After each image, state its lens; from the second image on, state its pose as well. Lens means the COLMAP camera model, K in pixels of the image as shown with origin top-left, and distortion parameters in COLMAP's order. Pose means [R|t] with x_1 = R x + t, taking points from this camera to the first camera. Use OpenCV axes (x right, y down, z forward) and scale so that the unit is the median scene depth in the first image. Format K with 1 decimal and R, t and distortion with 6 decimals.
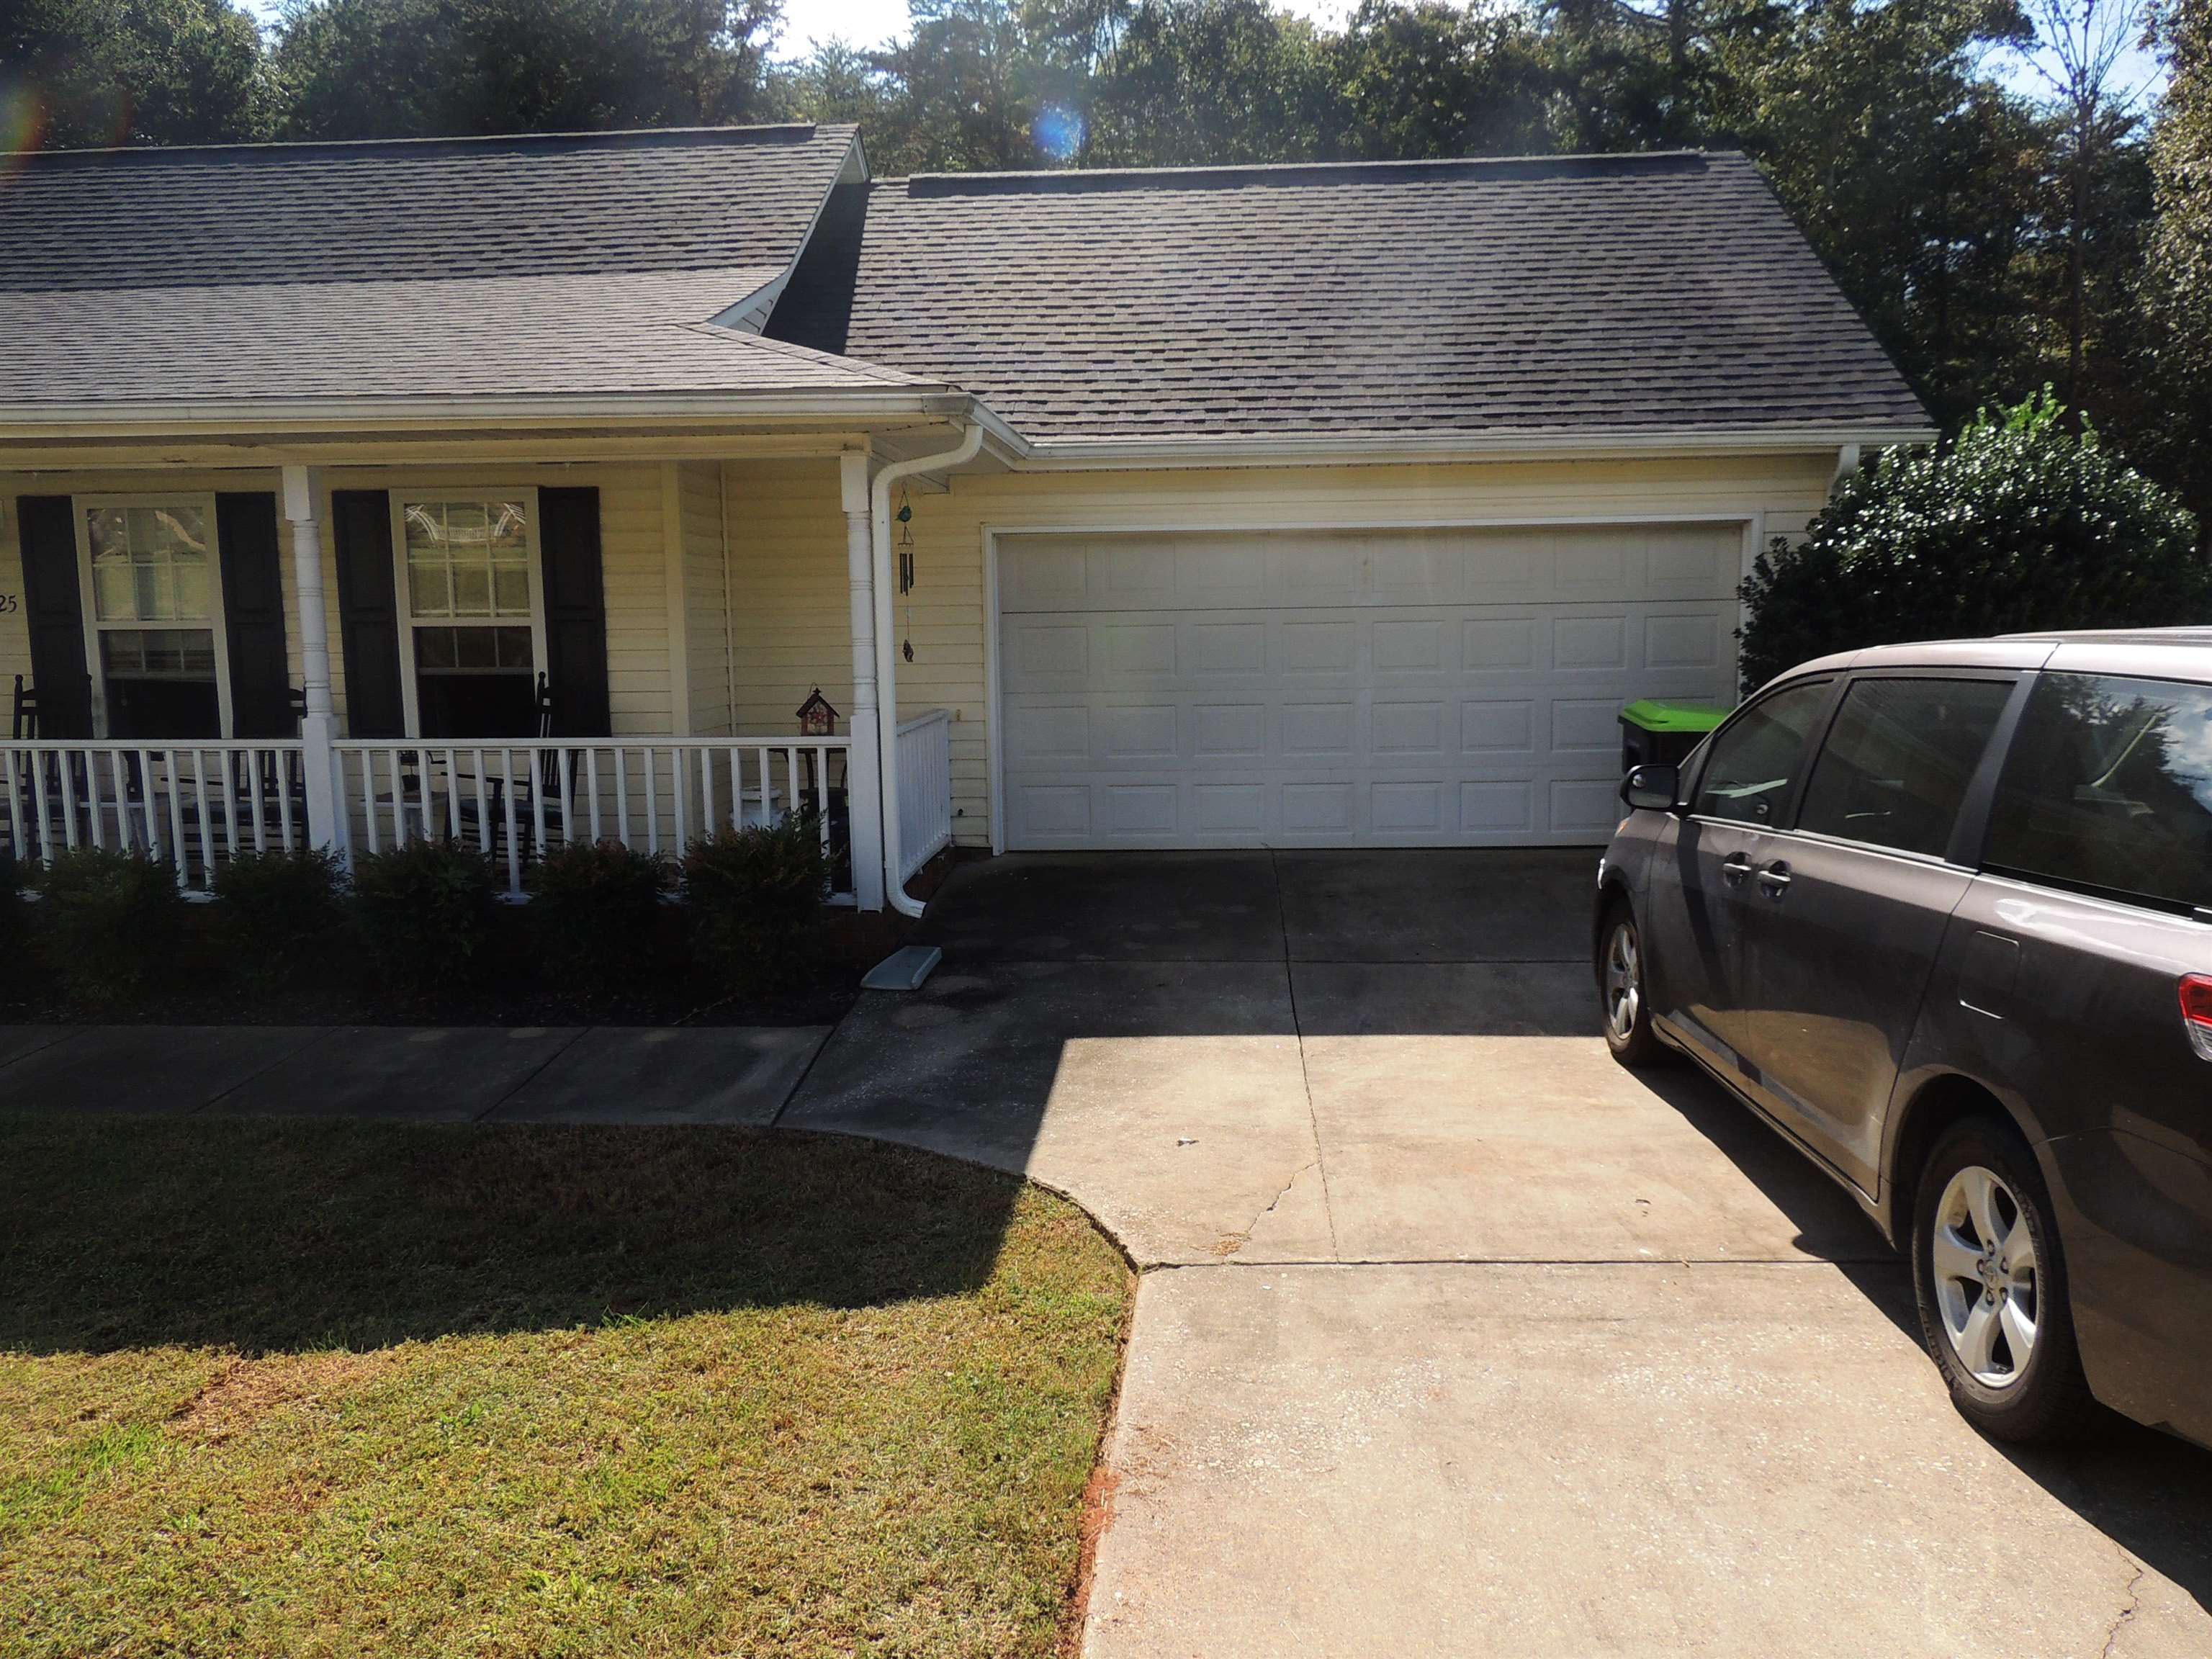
lens RADIAL K [[1694.7, 0, 1106.0], [0, 1694.7, 829.5], [0, 0, 1]] dist [-0.061880, -0.003382]
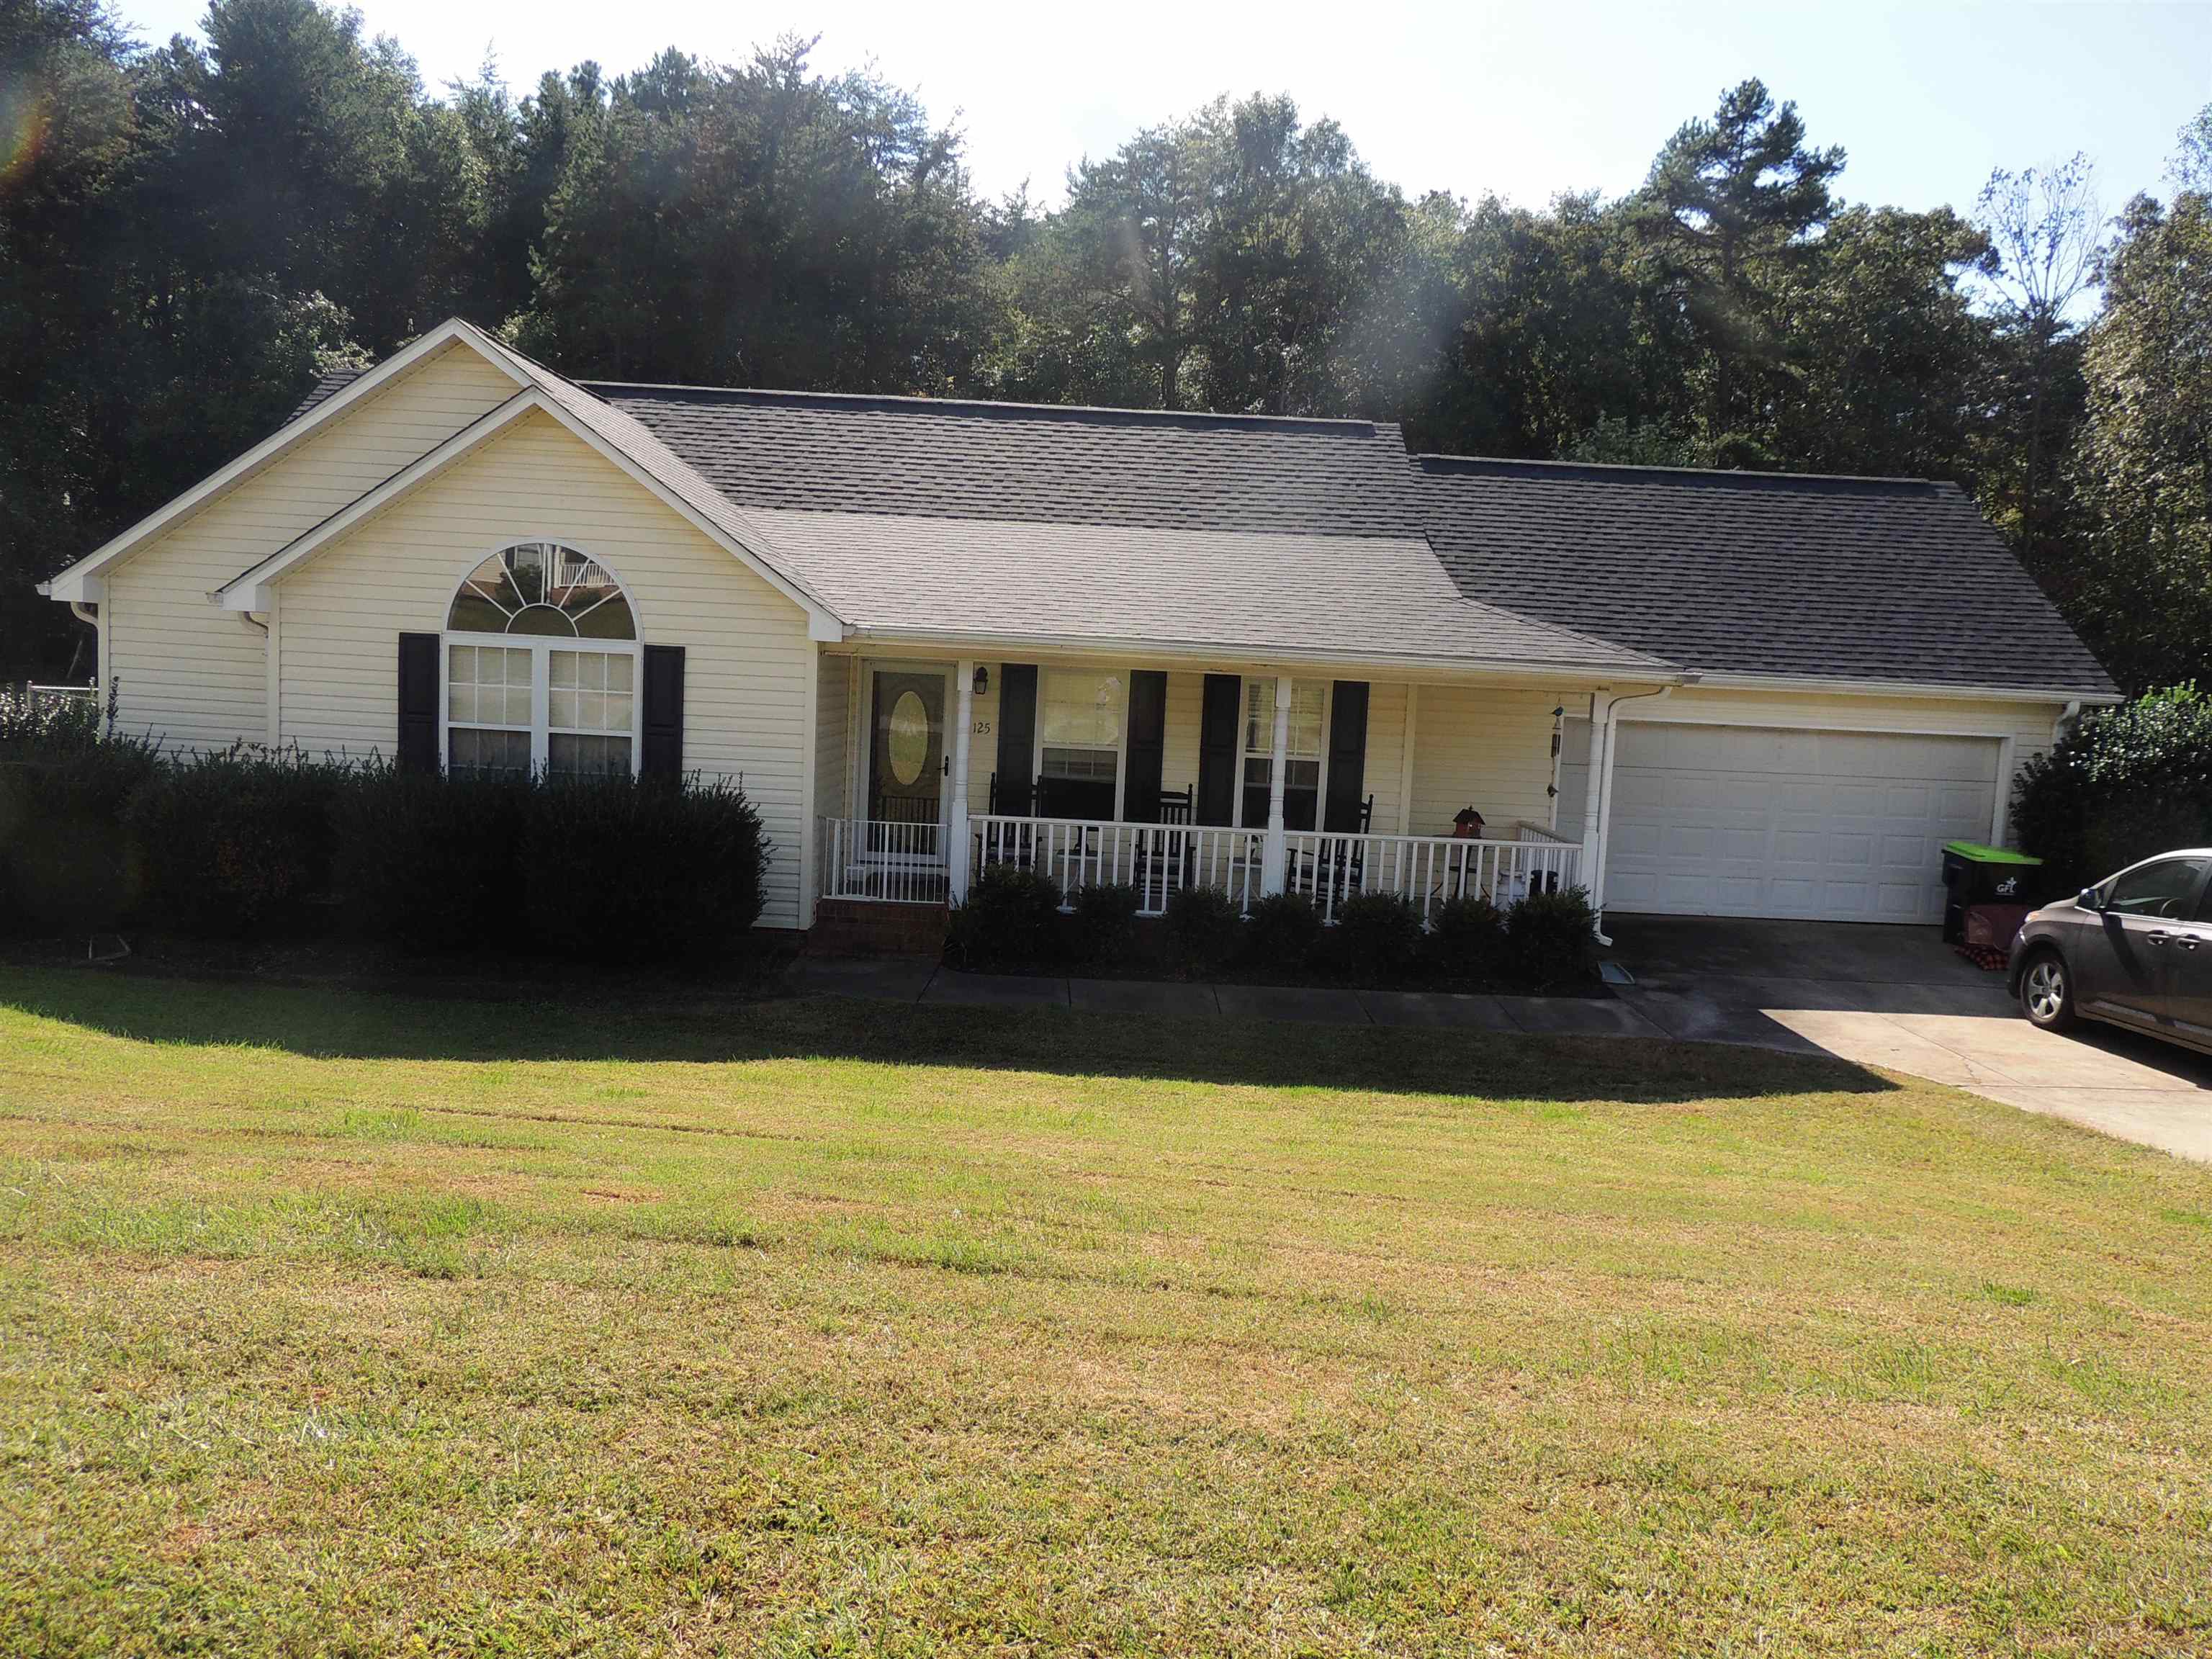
lens RADIAL K [[1694.7, 0, 1106.0], [0, 1694.7, 829.5], [0, 0, 1]] dist [-0.061880, -0.003382]
pose [[0.995910, 0.050707, 0.074786, -0.667924], [-0.048285, 0.998260, -0.033841, 0.012025], [-0.076372, 0.030091, 0.996625, -0.633158]]
